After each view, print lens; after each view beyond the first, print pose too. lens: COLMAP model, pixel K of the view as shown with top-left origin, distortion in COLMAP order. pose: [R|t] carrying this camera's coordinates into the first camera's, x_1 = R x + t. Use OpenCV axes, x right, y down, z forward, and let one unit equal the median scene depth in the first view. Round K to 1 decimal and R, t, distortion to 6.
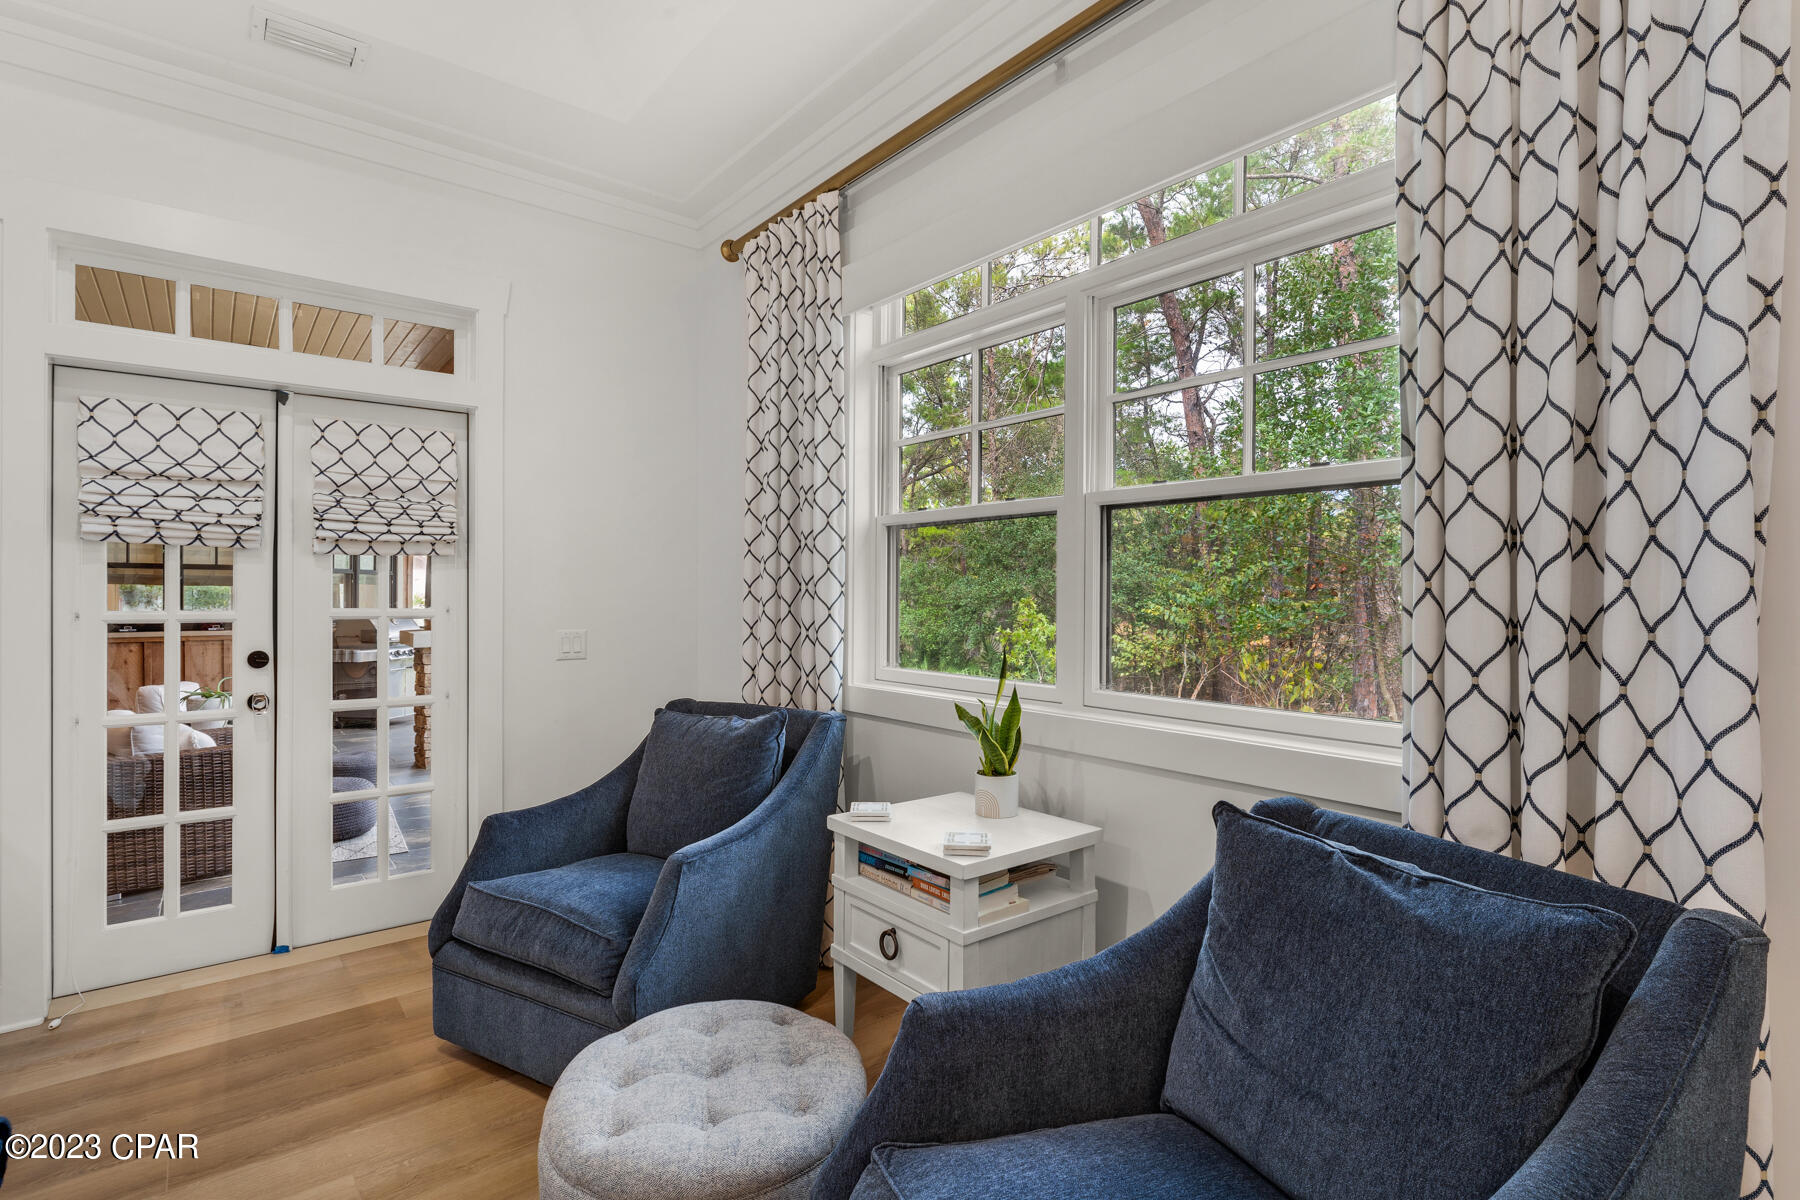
lens RADIAL K [[870.5, 0, 900.0], [0, 870.5, 600.0], [0, 0, 1]] dist [-0.004525, -0.000446]
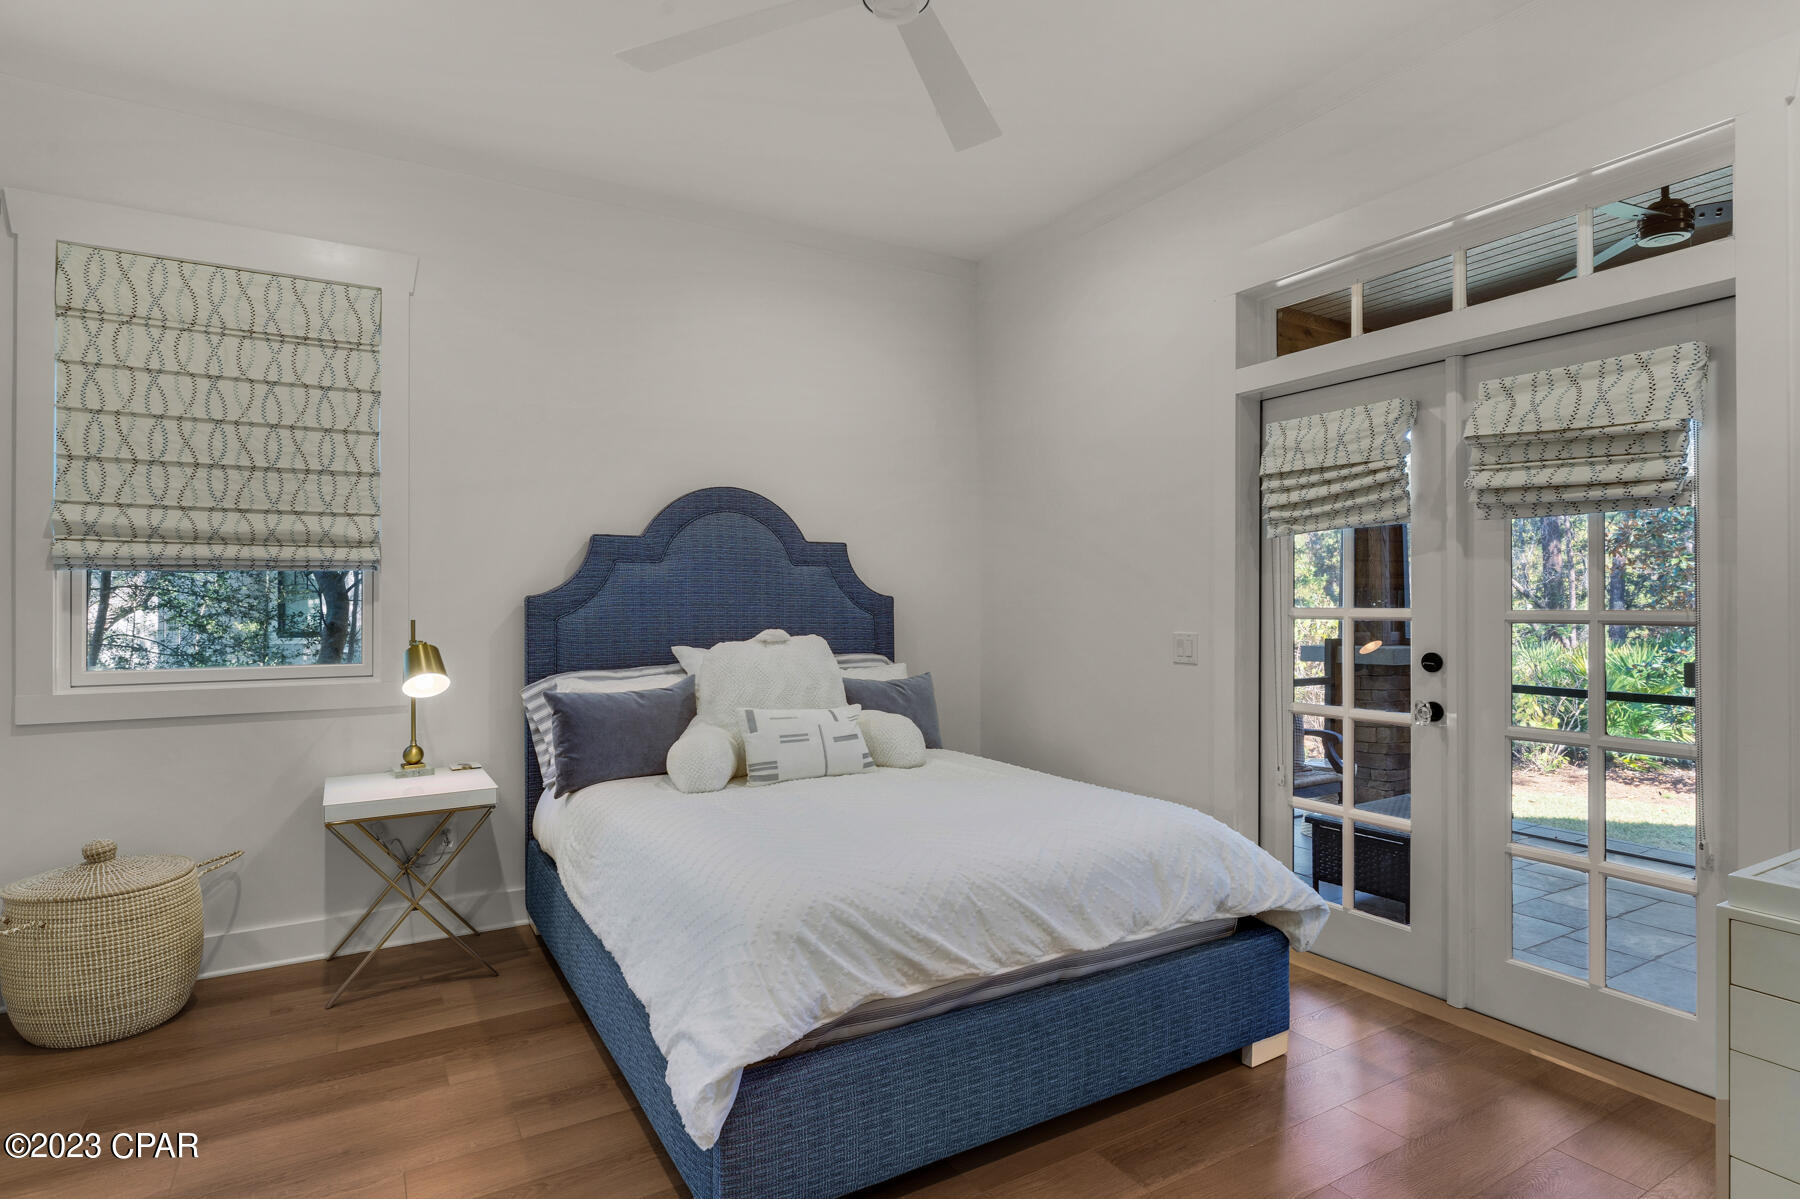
lens RADIAL K [[945.8, 0, 900.0], [0, 945.8, 599.5], [0, 0, 1]] dist [0.002136, -0.000501]
pose [[-0.176148, -0.017149, -0.984214, 0.327227], [-0.001661, 0.999852, -0.017124, 0.019324], [0.984362, -0.001382, -0.176150, 0.645455]]
